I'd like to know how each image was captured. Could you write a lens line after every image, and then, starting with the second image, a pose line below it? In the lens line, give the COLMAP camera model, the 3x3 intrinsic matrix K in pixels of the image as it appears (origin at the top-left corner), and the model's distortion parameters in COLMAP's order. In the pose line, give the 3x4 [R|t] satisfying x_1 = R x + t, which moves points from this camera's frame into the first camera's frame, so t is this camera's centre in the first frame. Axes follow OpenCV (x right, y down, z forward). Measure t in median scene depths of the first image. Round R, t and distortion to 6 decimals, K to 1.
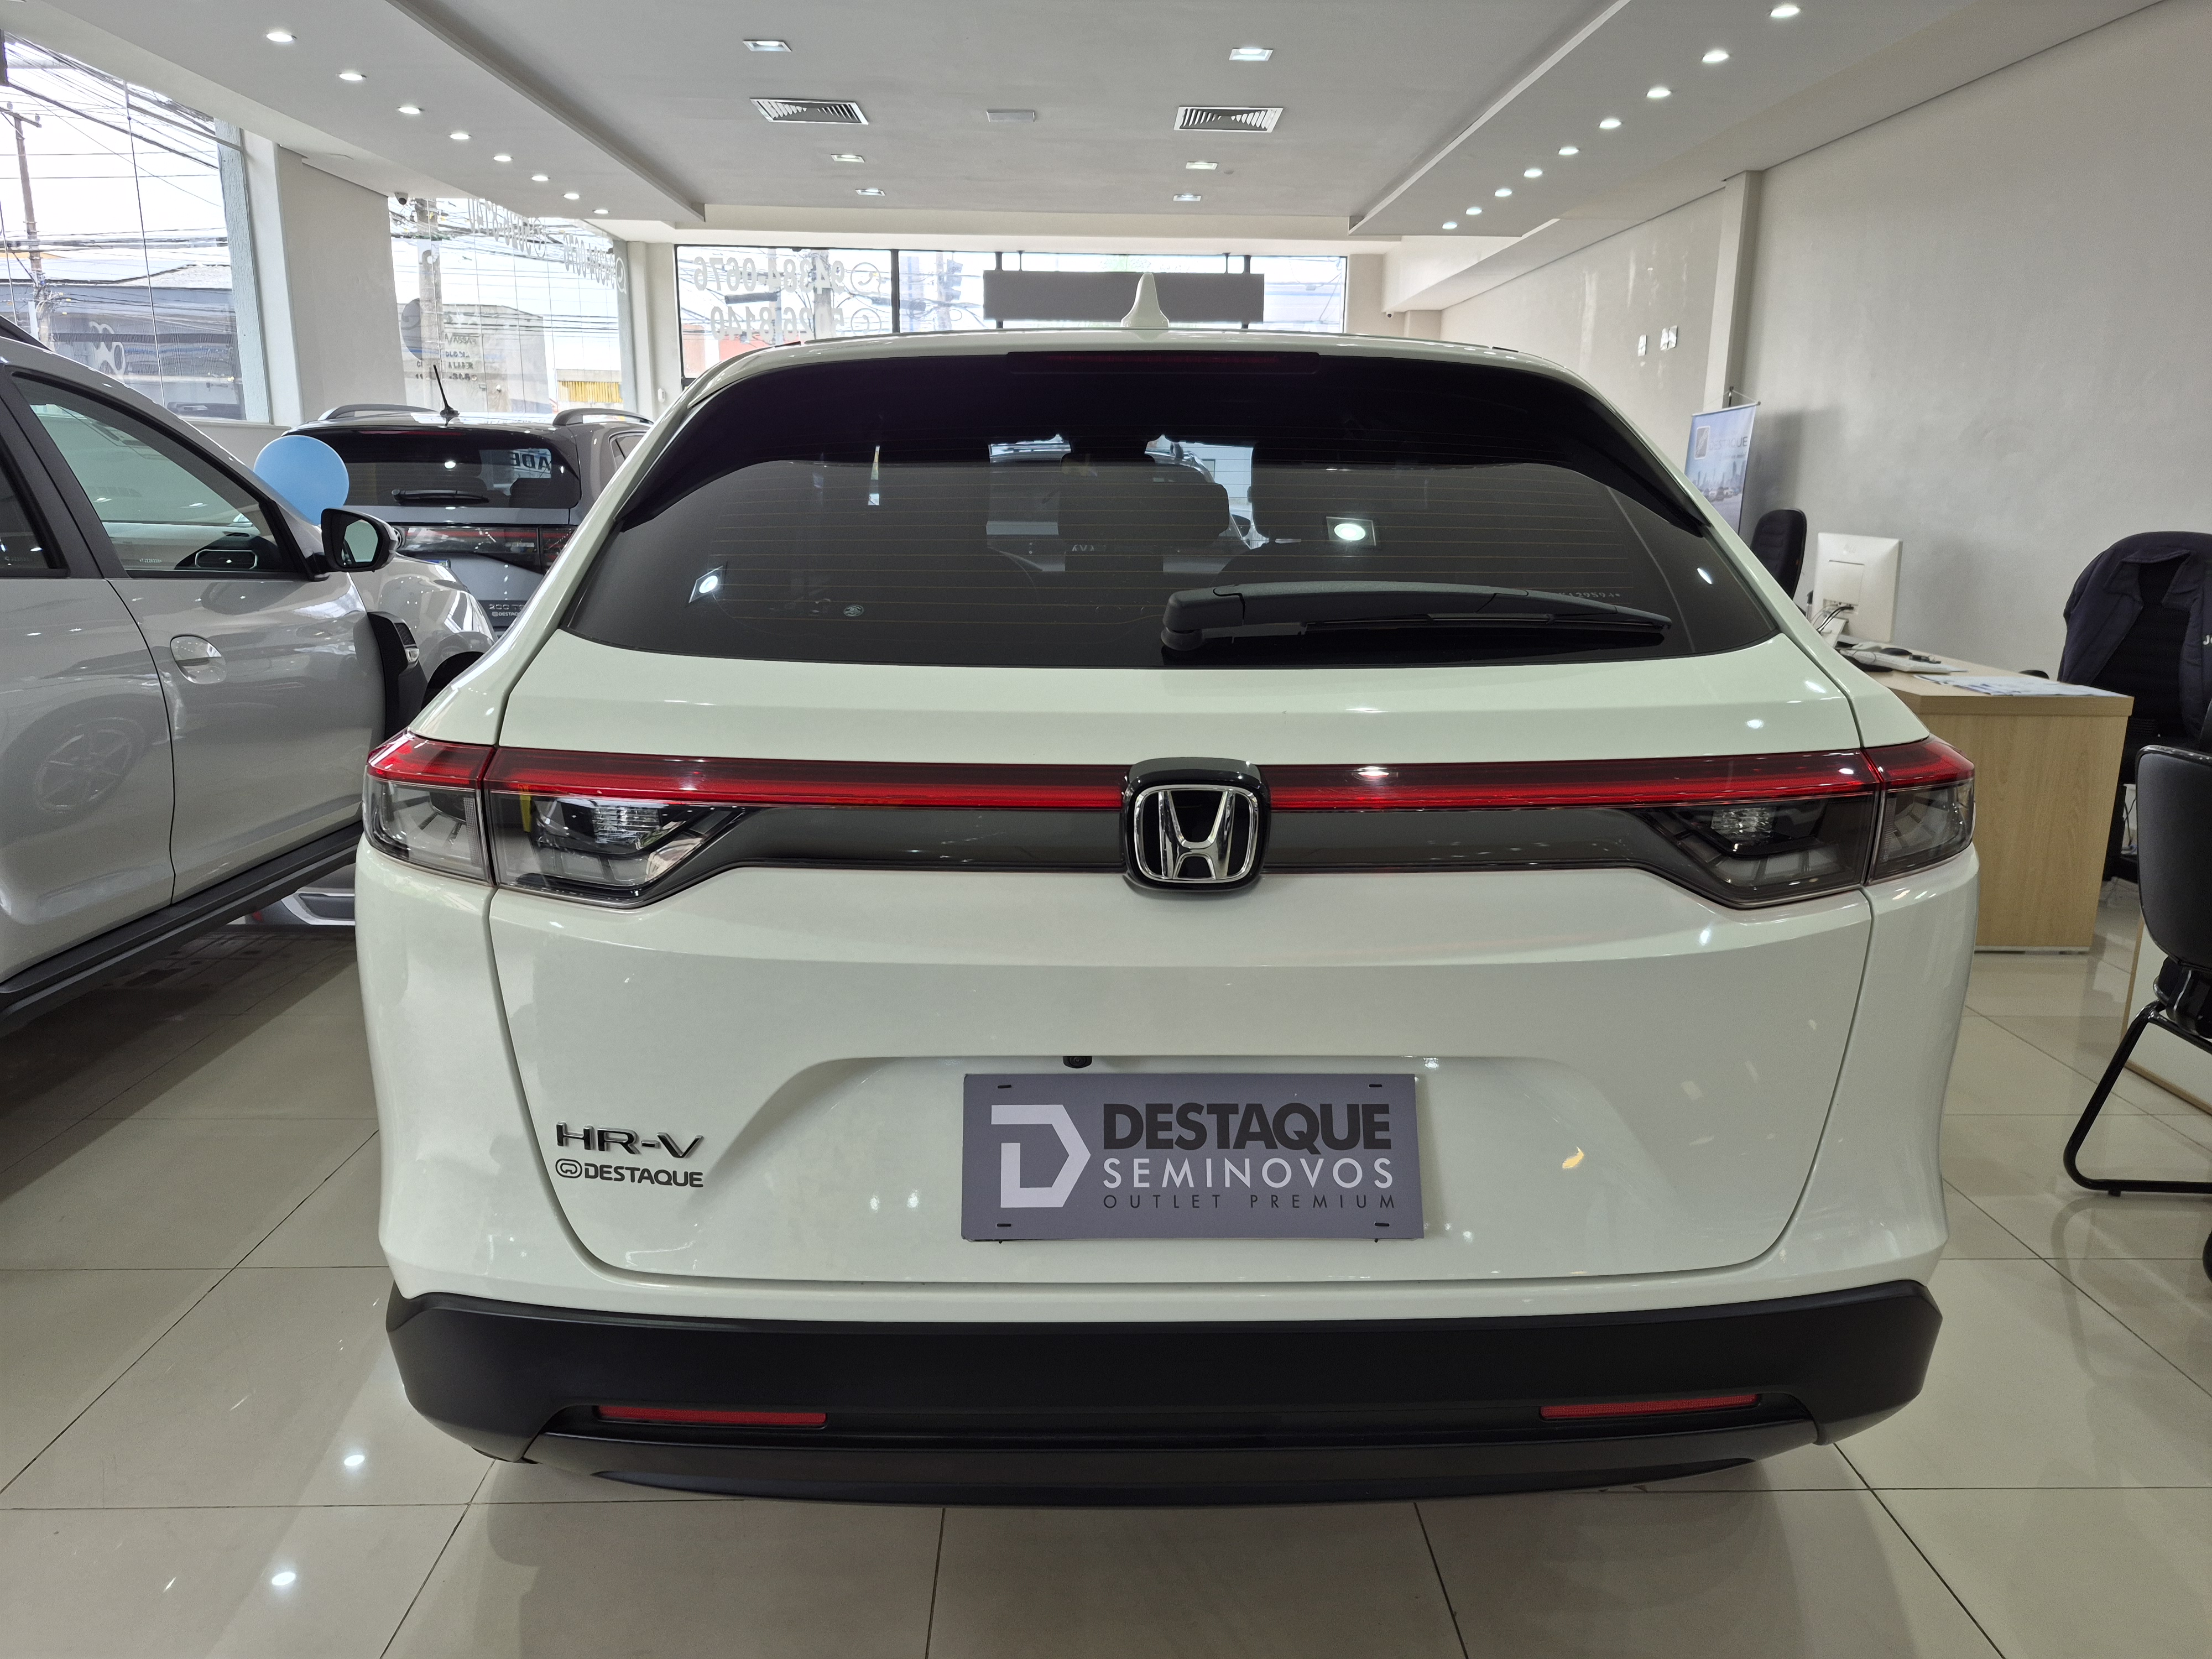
lens RADIAL K [[1532.8, 0, 1106.0], [0, 1532.8, 829.5], [0, 0, 1]] dist [0.089377, -0.102821]
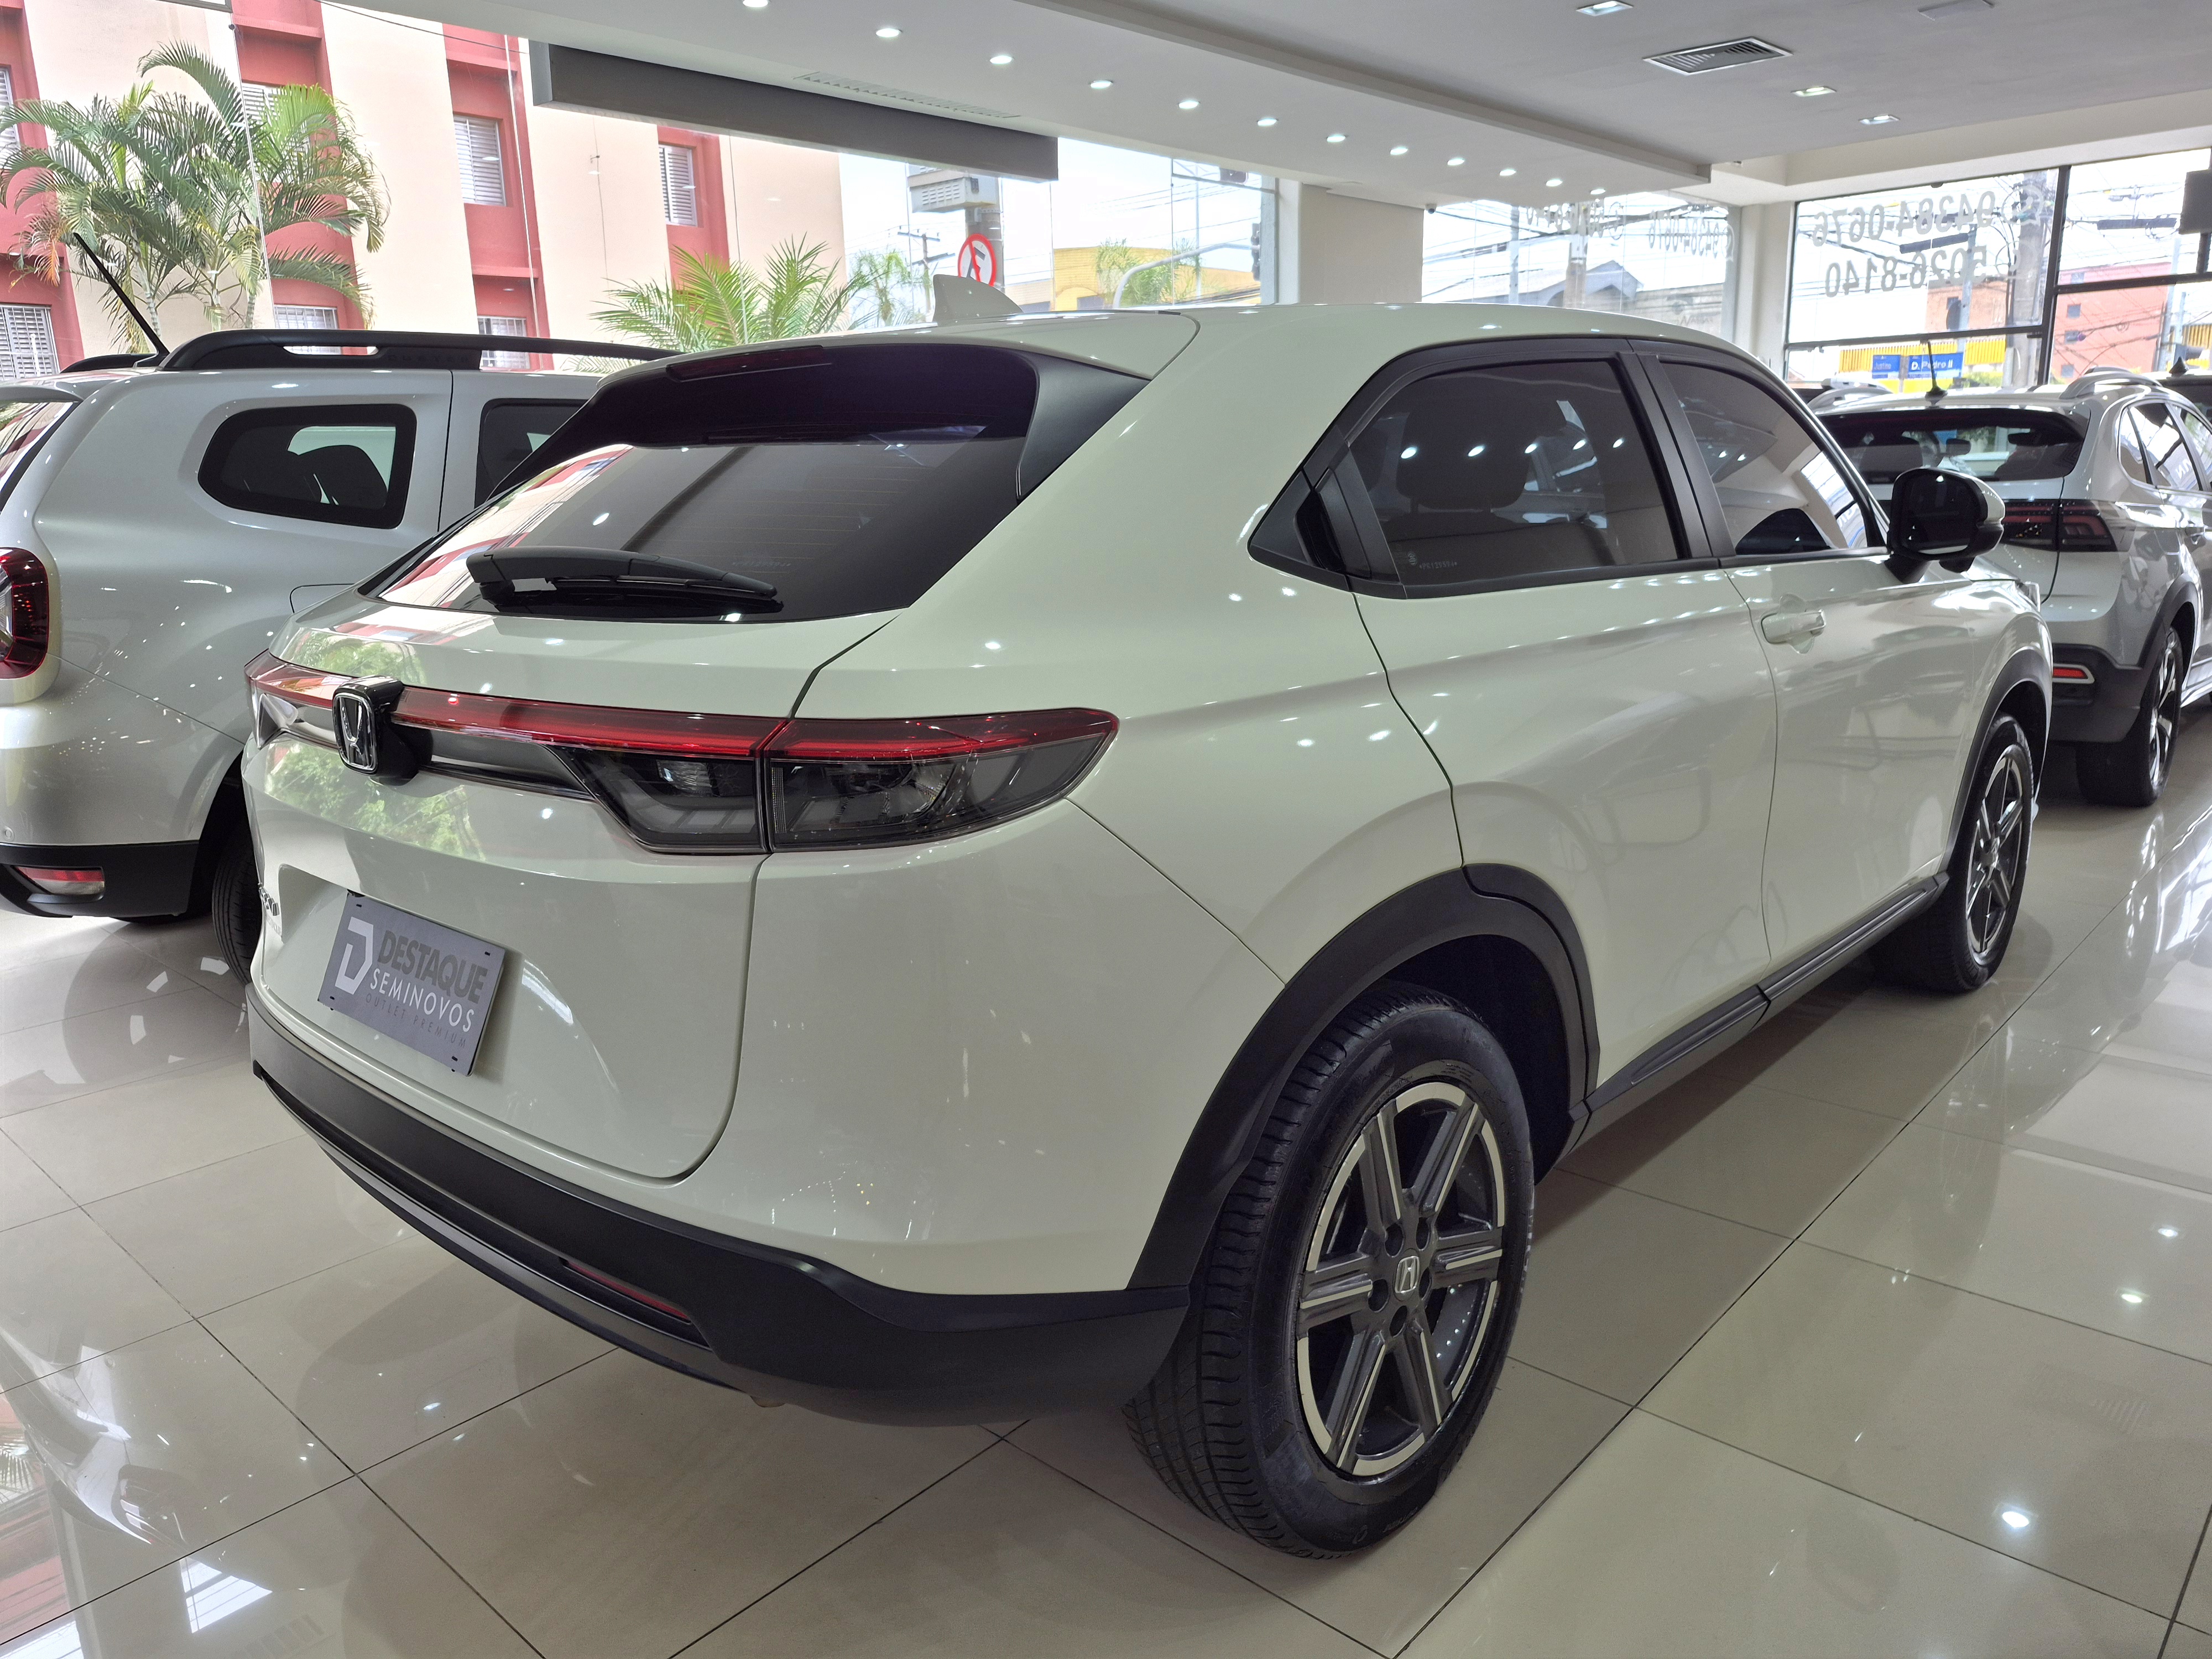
lens RADIAL K [[1527.0, 0, 1095.7], [0, 1527.0, 841.6], [0, 0, 1]] dist [0.067546, -0.094604]
pose [[0.715445, 0.130516, -0.686370, 0.239786], [-0.114866, 0.991002, 0.068711, -0.011307], [0.689162, 0.029681, 0.723999, 0.077032]]
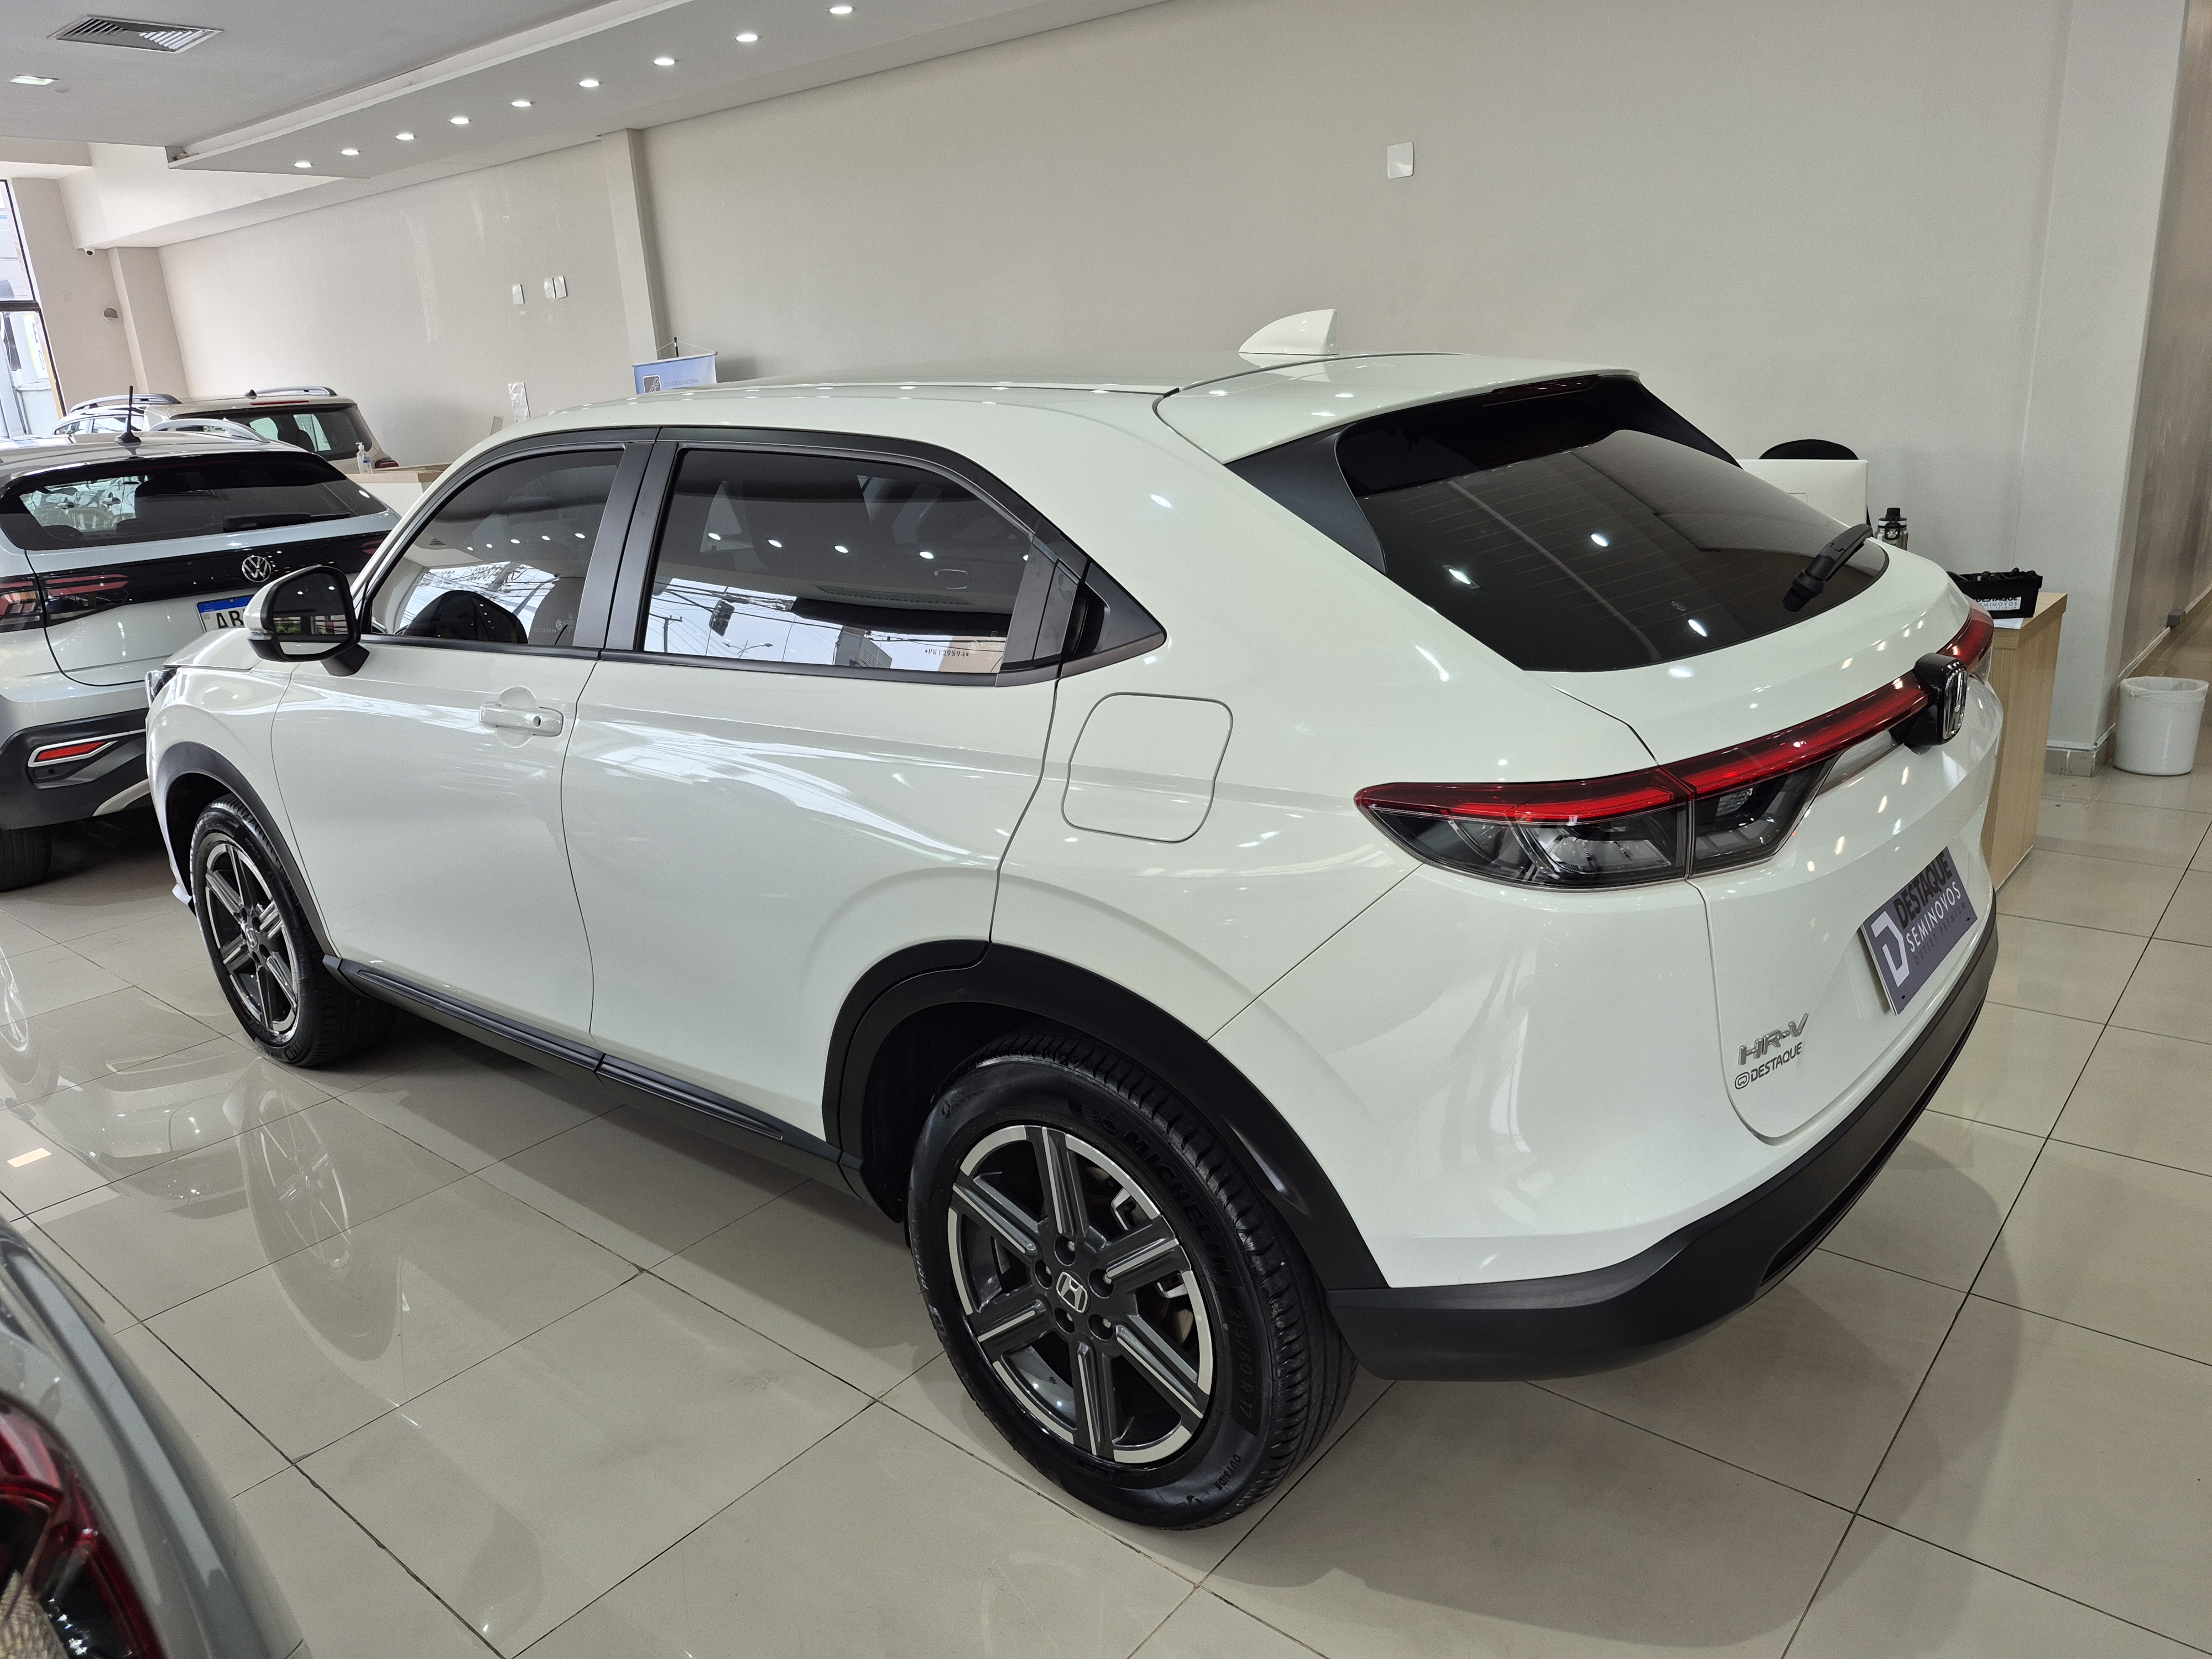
lens RADIAL K [[1532.8, 0, 1106.0], [0, 1532.8, 829.5], [0, 0, 1]] dist [0.089377, -0.102821]
pose [[0.658597, -0.261676, 0.705533, -0.271064], [0.230751, 0.962649, 0.141638, -0.048831], [-0.716243, 0.069520, 0.694379, 0.085852]]
